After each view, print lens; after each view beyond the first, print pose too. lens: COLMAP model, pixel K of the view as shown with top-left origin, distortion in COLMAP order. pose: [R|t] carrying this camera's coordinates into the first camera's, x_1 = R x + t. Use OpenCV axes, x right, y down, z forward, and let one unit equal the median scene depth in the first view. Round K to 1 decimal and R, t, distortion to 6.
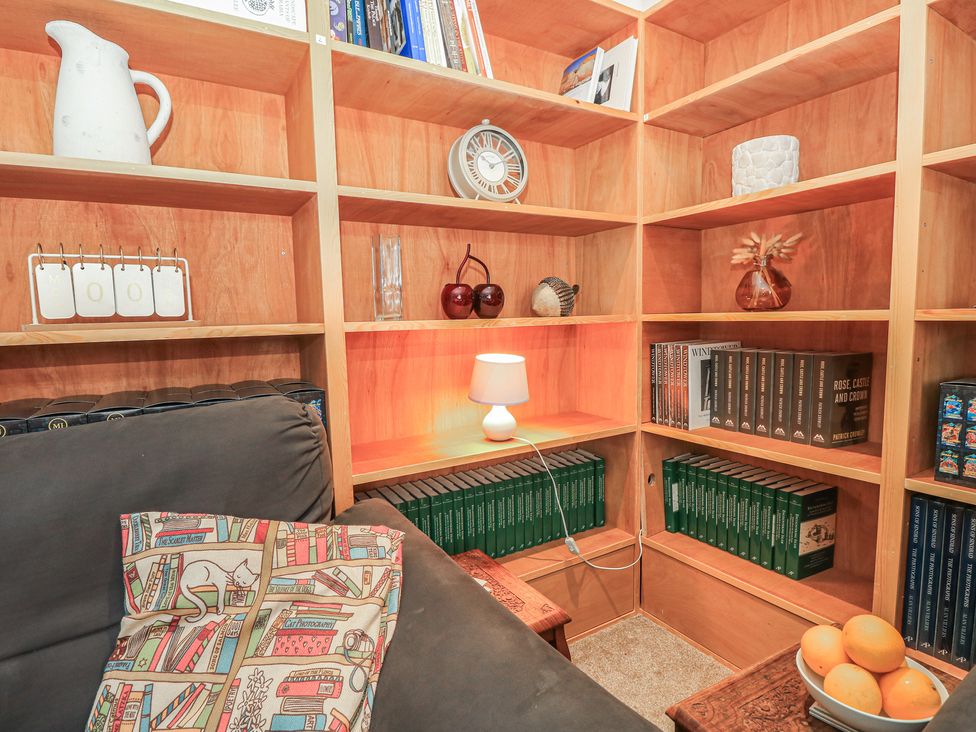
lens RADIAL K [[536.6, 0, 484.1], [0, 536.6, 367.3], [0, 0, 1]] dist [0.000809, -0.016632]
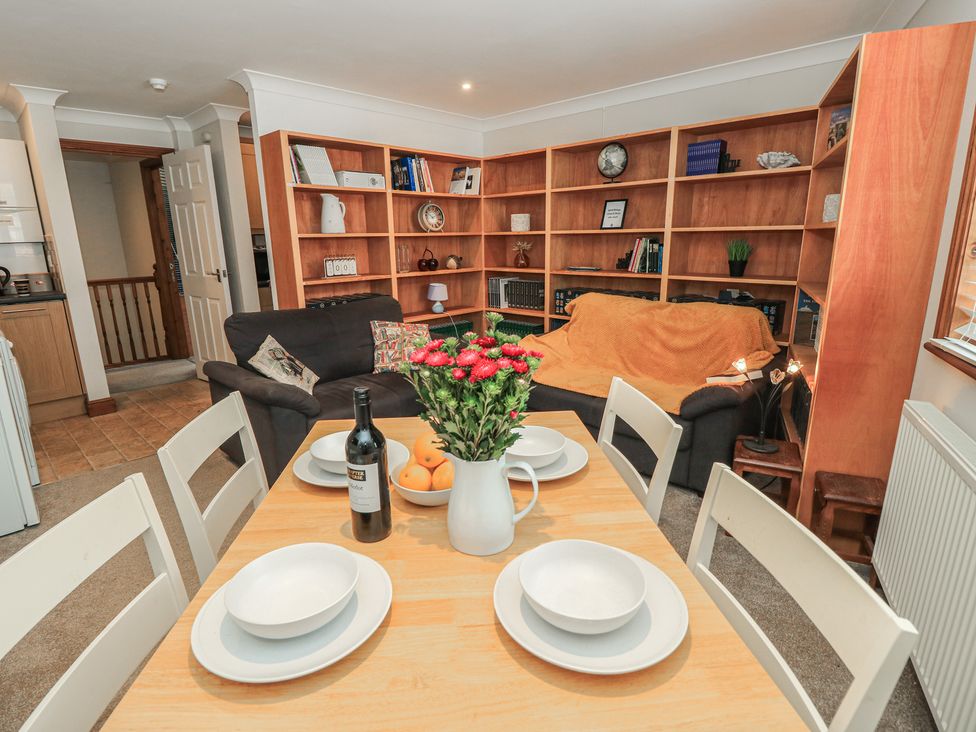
lens RADIAL K [[503.8, 0, 488.3], [0, 503.8, 368.7], [0, 0, 1]] dist [-0.000742, -0.015275]
pose [[0.966822, -0.057196, 0.248966, -0.403851], [0.018997, 0.988011, 0.153207, 0.019845], [-0.254744, -0.143394, 0.956318, -1.733478]]
